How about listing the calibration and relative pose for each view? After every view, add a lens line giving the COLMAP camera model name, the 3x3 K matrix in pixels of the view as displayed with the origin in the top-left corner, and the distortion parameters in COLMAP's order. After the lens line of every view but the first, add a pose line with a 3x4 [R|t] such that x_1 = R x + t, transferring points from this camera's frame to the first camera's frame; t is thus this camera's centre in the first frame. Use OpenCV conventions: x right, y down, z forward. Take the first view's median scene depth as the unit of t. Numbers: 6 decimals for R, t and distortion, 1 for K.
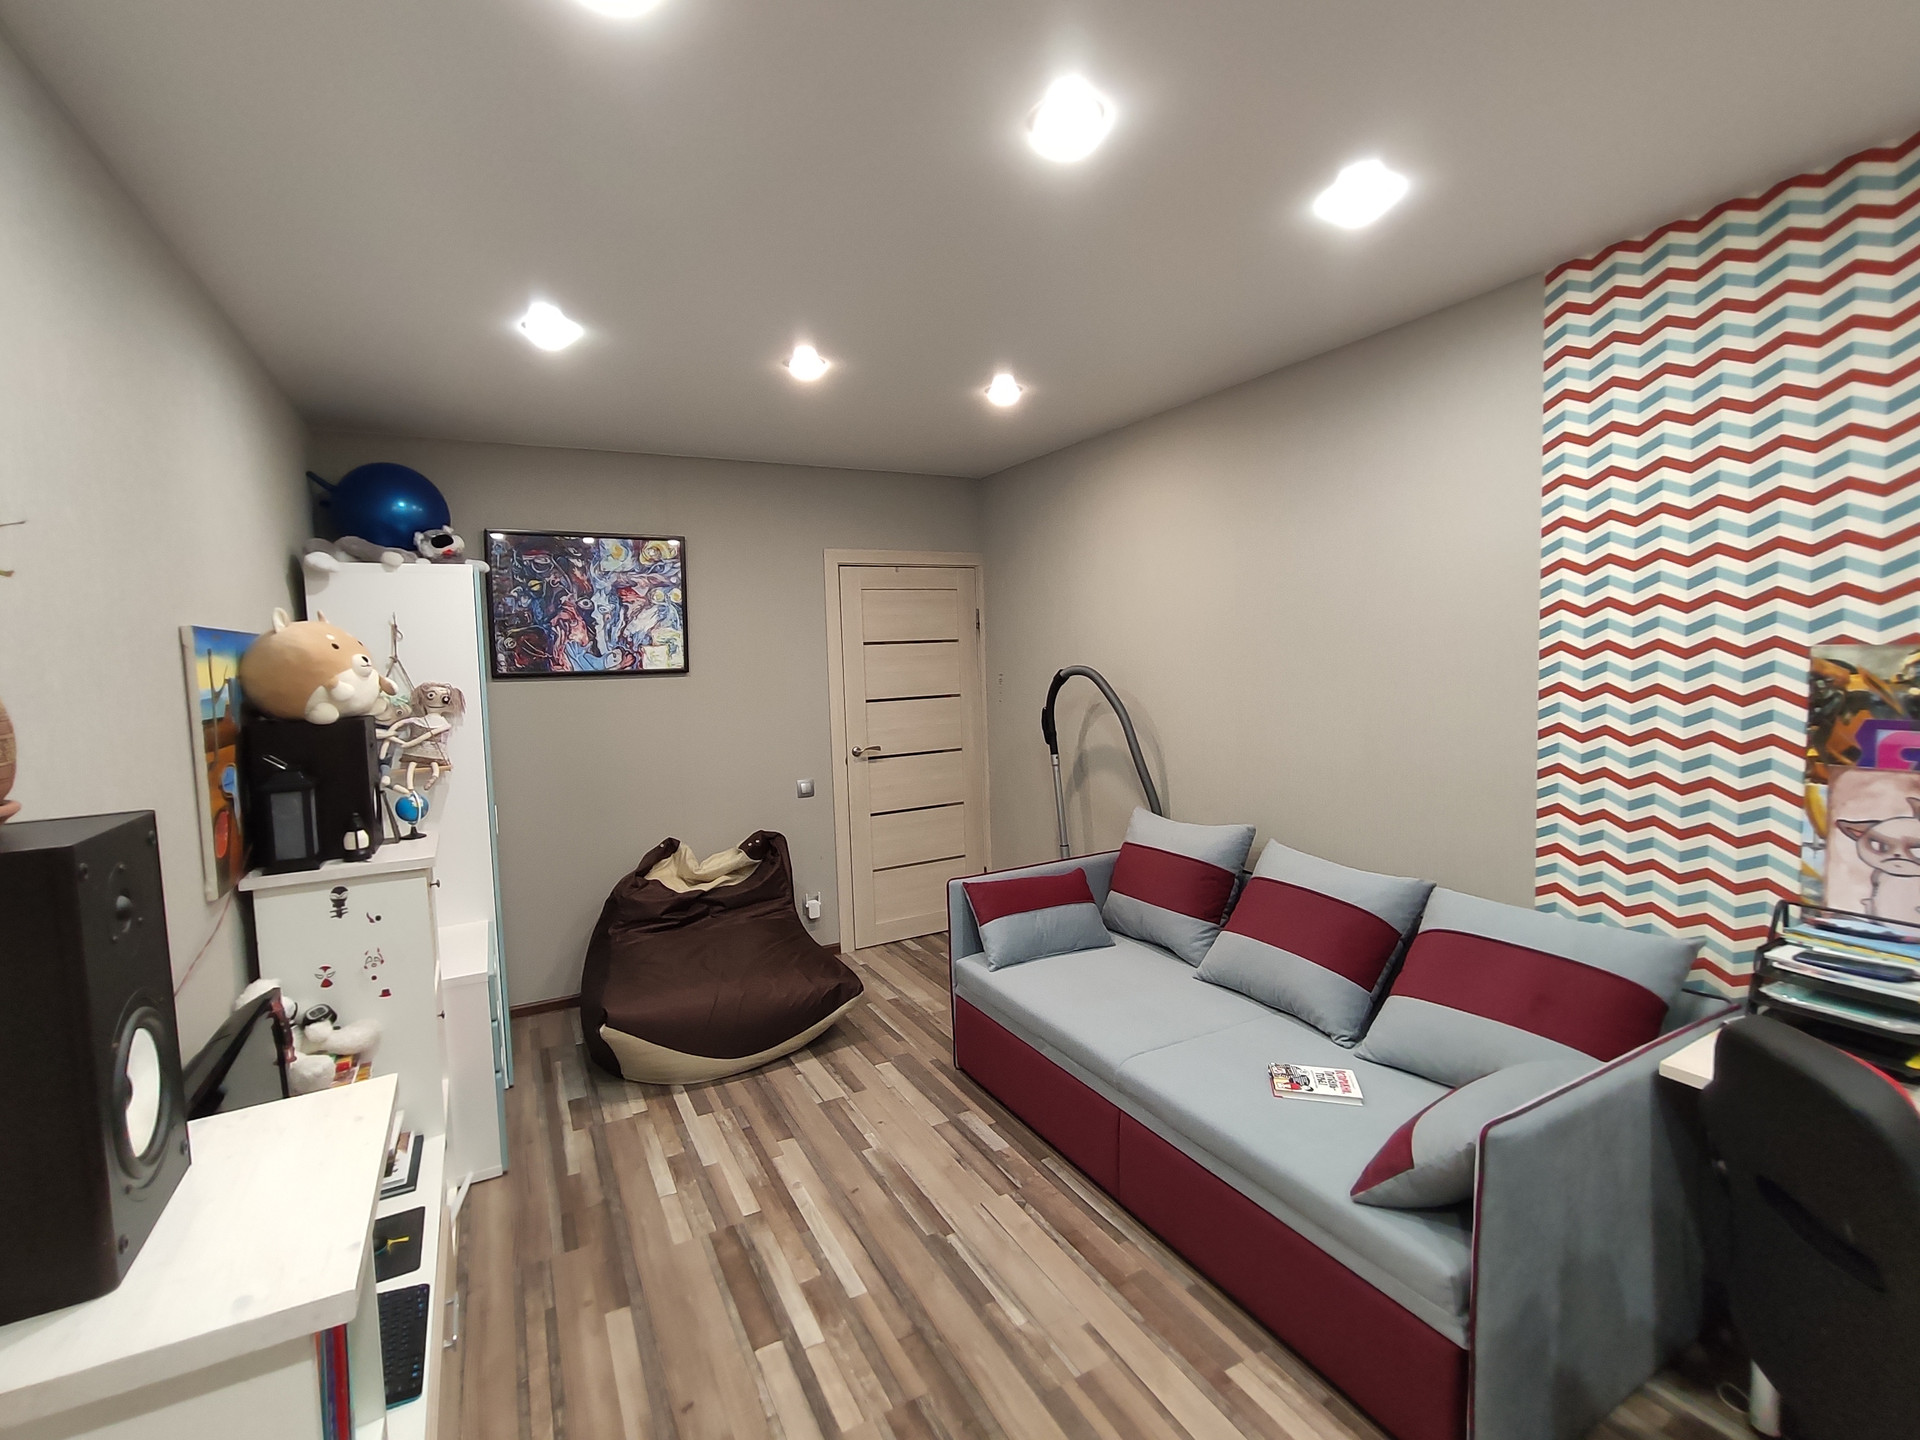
lens RADIAL K [[874.4, 0, 944.9], [0, 874.4, 708.2], [0, 0, 1]] dist [-0.021984, 0.017912]
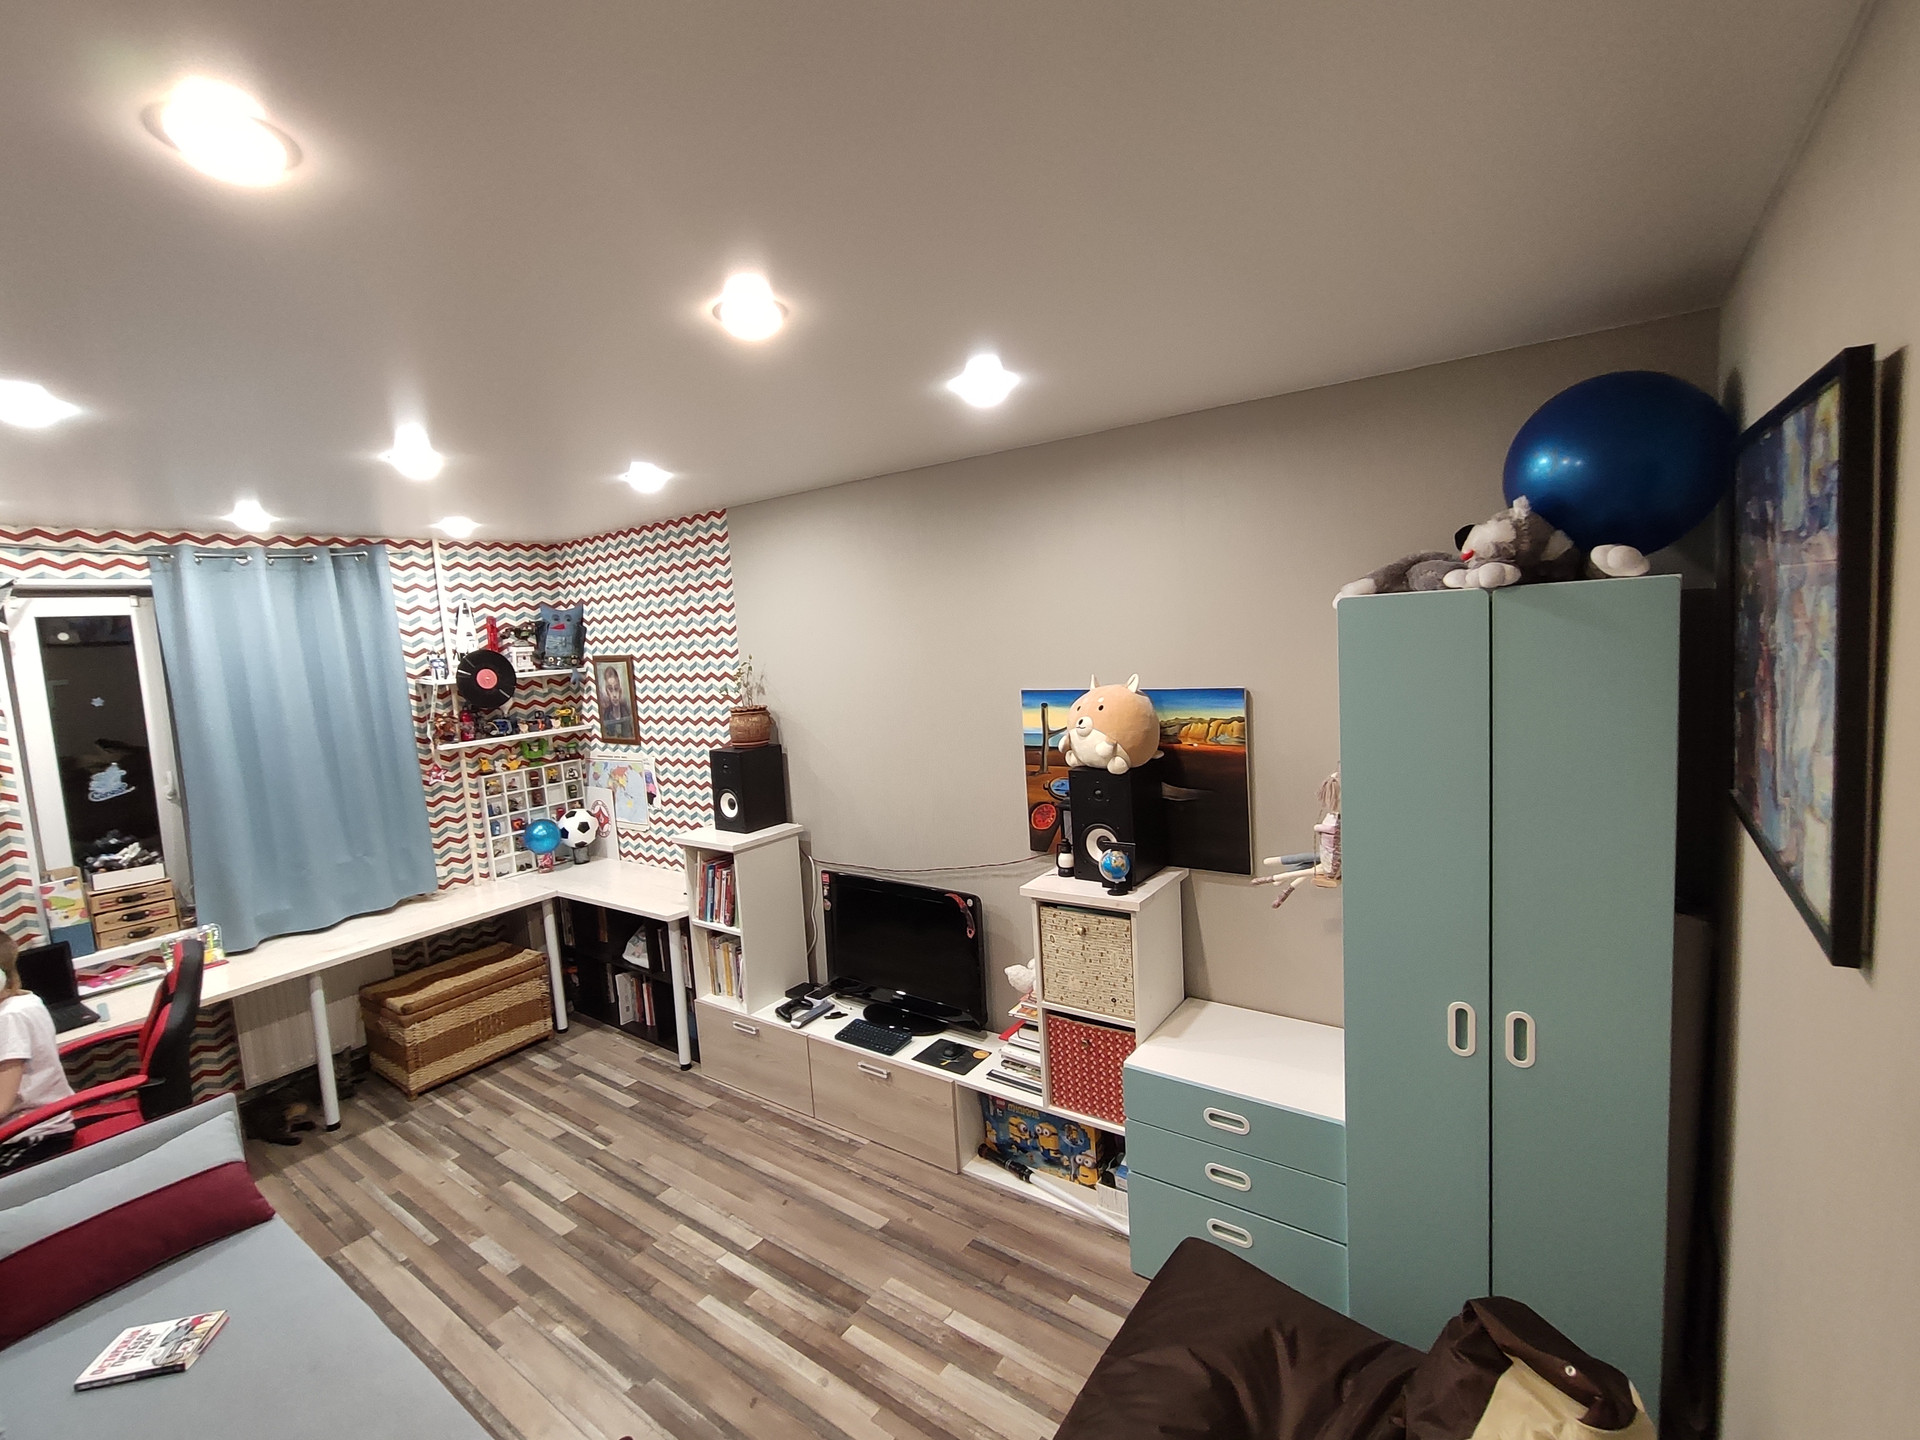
lens RADIAL K [[874.4, 0, 944.9], [0, 874.4, 708.2], [0, 0, 1]] dist [-0.021984, 0.017912]
pose [[-0.898714, 0.128010, -0.419436, -0.001014], [0.060705, 0.983554, 0.170106, -0.289407], [0.434313, 0.127415, -0.891705, 1.987443]]
